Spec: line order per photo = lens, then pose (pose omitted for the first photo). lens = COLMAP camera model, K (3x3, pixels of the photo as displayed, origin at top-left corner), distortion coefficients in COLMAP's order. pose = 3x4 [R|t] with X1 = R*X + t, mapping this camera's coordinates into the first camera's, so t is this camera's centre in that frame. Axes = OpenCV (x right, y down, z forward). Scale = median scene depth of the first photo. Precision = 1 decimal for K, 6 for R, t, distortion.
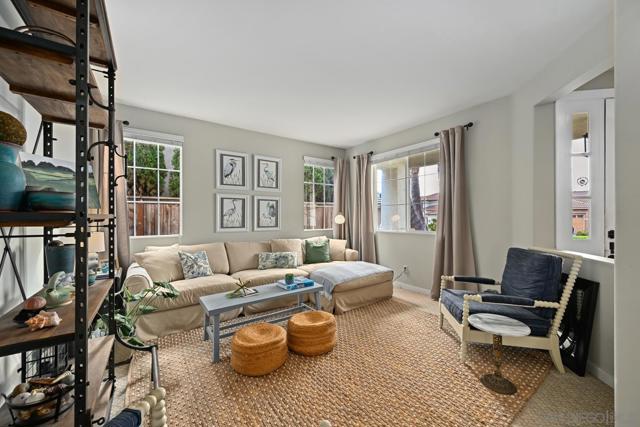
lens RADIAL K [[250.2, 0, 323.2], [0, 250.2, 216.0], [0, 0, 1]] dist [-0.001364, -0.000437]
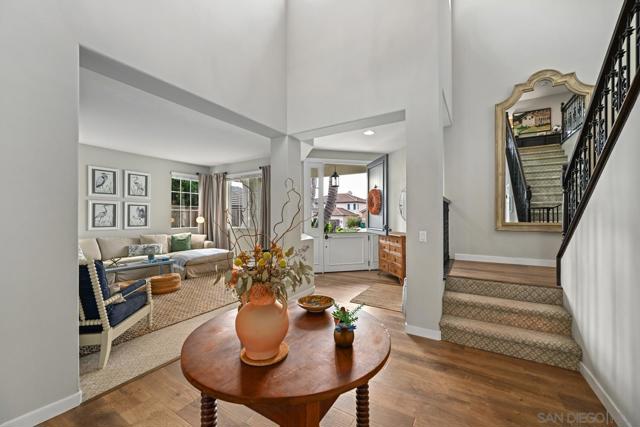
lens RADIAL K [[250.2, 0, 323.2], [0, 250.2, 216.0], [0, 0, 1]] dist [-0.001364, -0.000437]
pose [[0.921655, 0.000461, 0.388009, 0.167723], [-0.000388, 1.000000, -0.000266, -0.007882], [-0.388009, 0.000095, 0.921655, -0.586272]]
